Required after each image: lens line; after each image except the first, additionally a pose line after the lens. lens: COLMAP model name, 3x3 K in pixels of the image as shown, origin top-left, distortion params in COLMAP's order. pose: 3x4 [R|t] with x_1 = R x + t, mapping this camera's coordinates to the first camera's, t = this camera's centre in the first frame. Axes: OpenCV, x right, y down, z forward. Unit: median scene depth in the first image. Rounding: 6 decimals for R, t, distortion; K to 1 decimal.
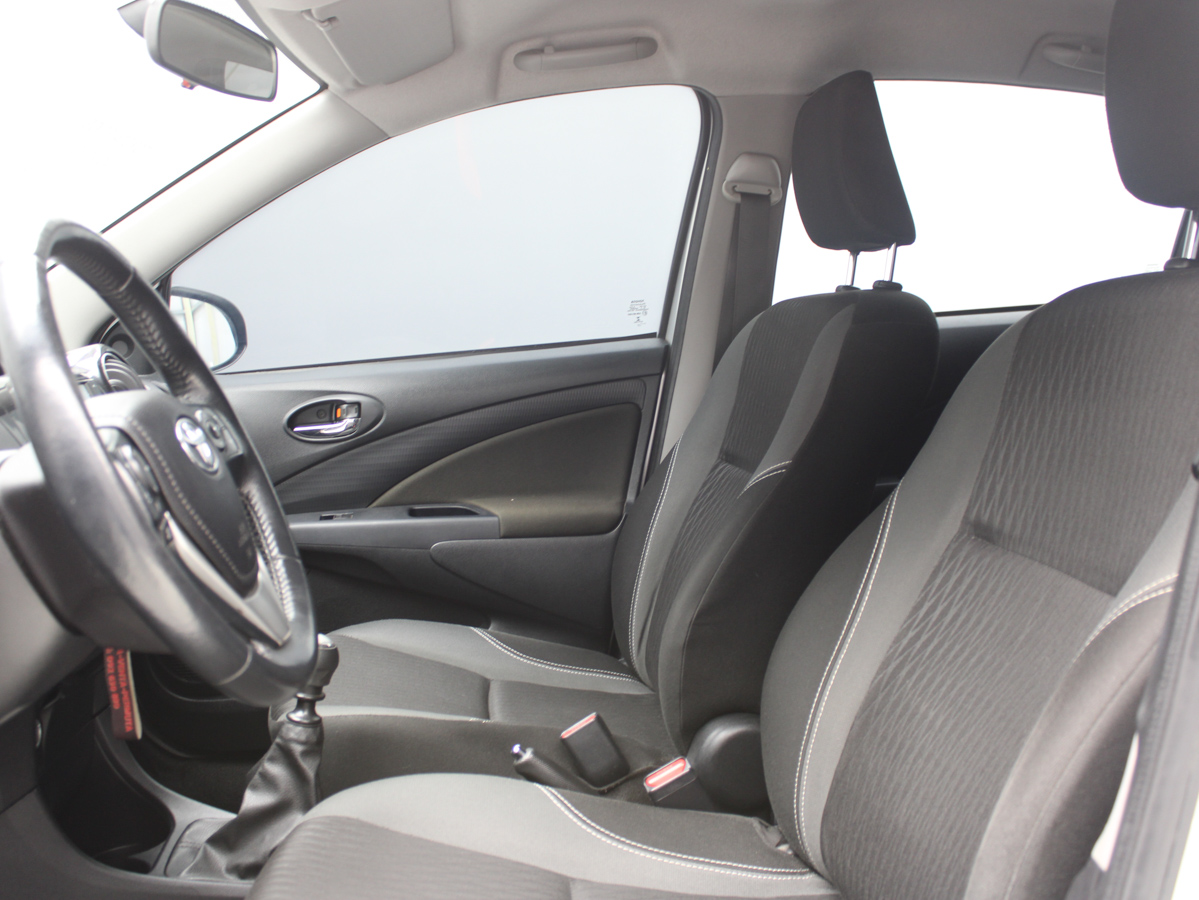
lens RADIAL K [[1218.5, 0, 599.5], [0, 1218.5, 450.0], [0, 0, 1]] dist [-0.175071, 0.189367]
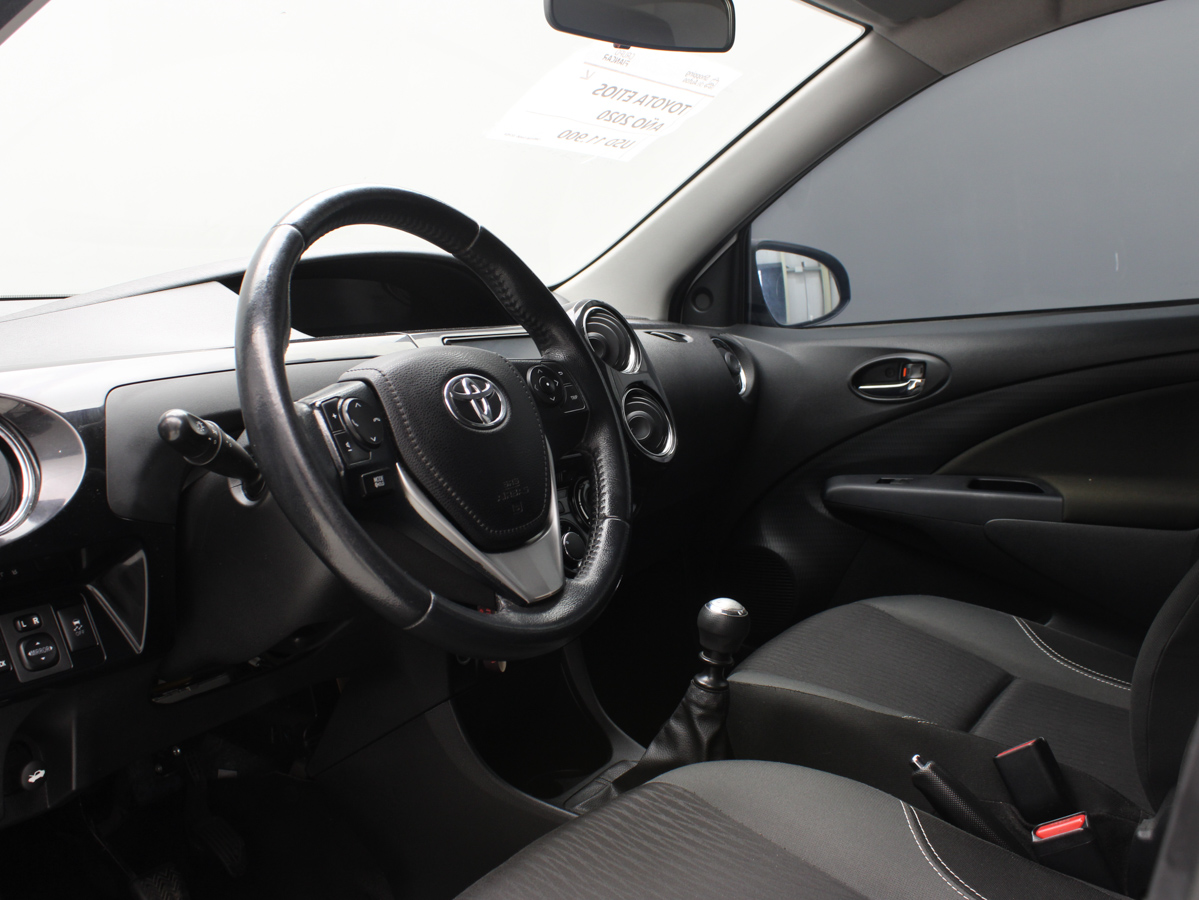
lens RADIAL K [[1218.5, 0, 599.5], [0, 1218.5, 450.0], [0, 0, 1]] dist [-0.175071, 0.189367]
pose [[0.788967, 0.078436, -0.609409, 0.178025], [-0.053540, 0.996822, 0.058985, -0.012981], [0.612098, -0.013910, 0.790659, 0.106053]]
